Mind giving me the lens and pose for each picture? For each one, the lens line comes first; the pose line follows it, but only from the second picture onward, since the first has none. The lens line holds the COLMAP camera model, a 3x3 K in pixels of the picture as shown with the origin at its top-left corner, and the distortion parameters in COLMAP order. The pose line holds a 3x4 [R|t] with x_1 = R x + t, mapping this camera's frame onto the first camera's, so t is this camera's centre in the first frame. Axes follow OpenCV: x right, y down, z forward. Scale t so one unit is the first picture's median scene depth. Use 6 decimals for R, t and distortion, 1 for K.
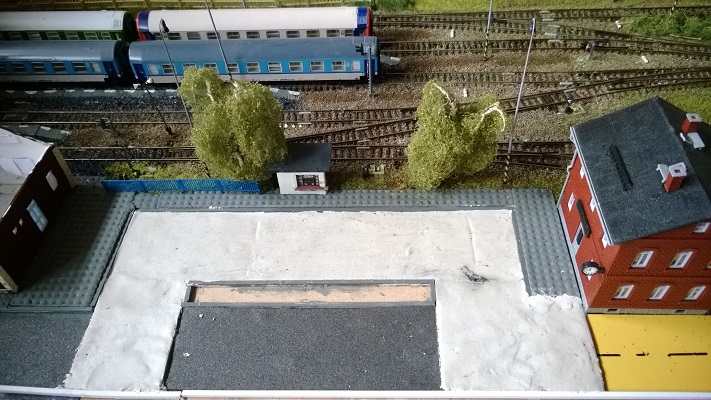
lens RADIAL K [[570.9, 0, 358.3], [0, 570.9, 200.9], [0, 0, 1]] dist [-0.003557, -0.018676]
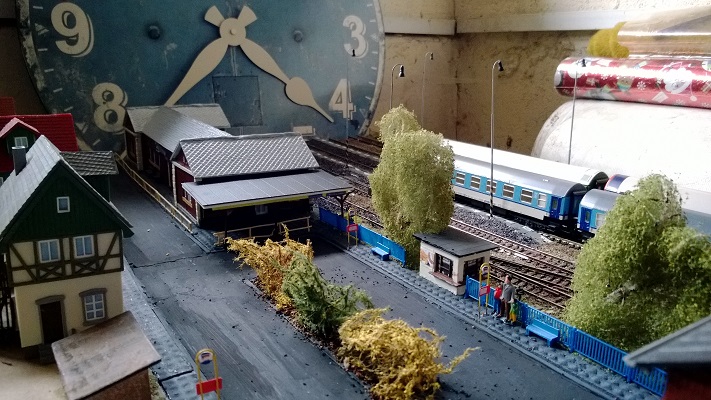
lens RADIAL K [[570.9, 0, 353.9], [0, 570.9, 202.9], [0, 0, 1]] dist [-0.003557, -0.018676]
pose [[0.569291, 0.254438, -0.781773, 0.453775], [-0.616462, 0.761258, -0.201150, 0.139715], [0.543951, 0.596446, 0.590228, 0.380871]]
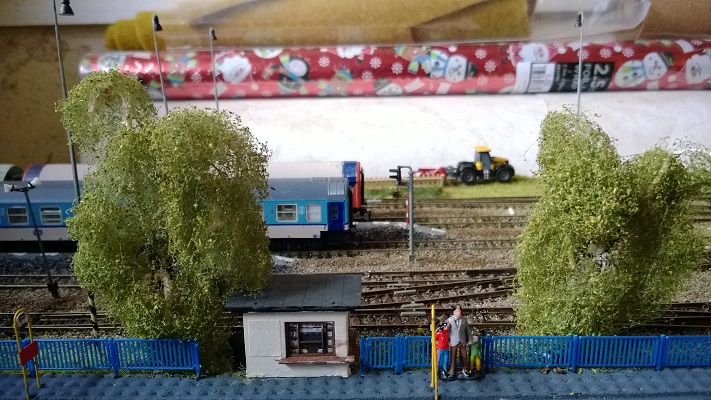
lens RADIAL K [[570.9, 0, 356.3], [0, 570.9, 198.3], [0, 0, 1]] dist [-0.003557, -0.018676]
pose [[0.999613, 0.010666, 0.025685, -0.063586], [0.005770, 0.823910, -0.566692, 0.128422], [-0.027206, 0.566621, 0.823529, 0.553090]]
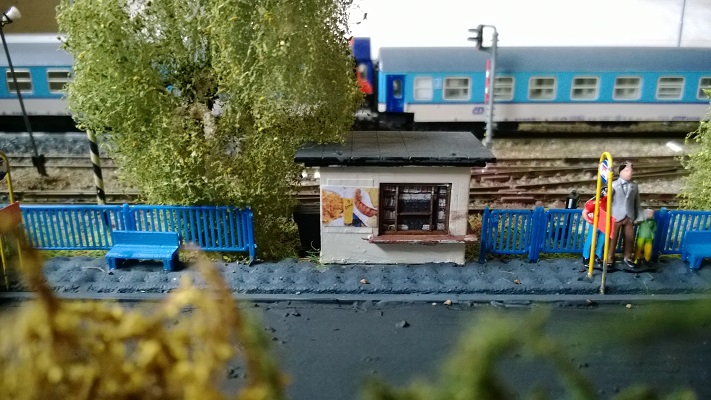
lens RADIAL K [[570.9, 0, 355.1], [0, 570.9, 207.5], [0, 0, 1]] dist [-0.003557, -0.018676]
pose [[0.998642, 0.025226, 0.045591, -0.133917], [-0.000775, 0.882085, -0.471089, 0.111588], [-0.052099, 0.470414, 0.880906, 0.712247]]
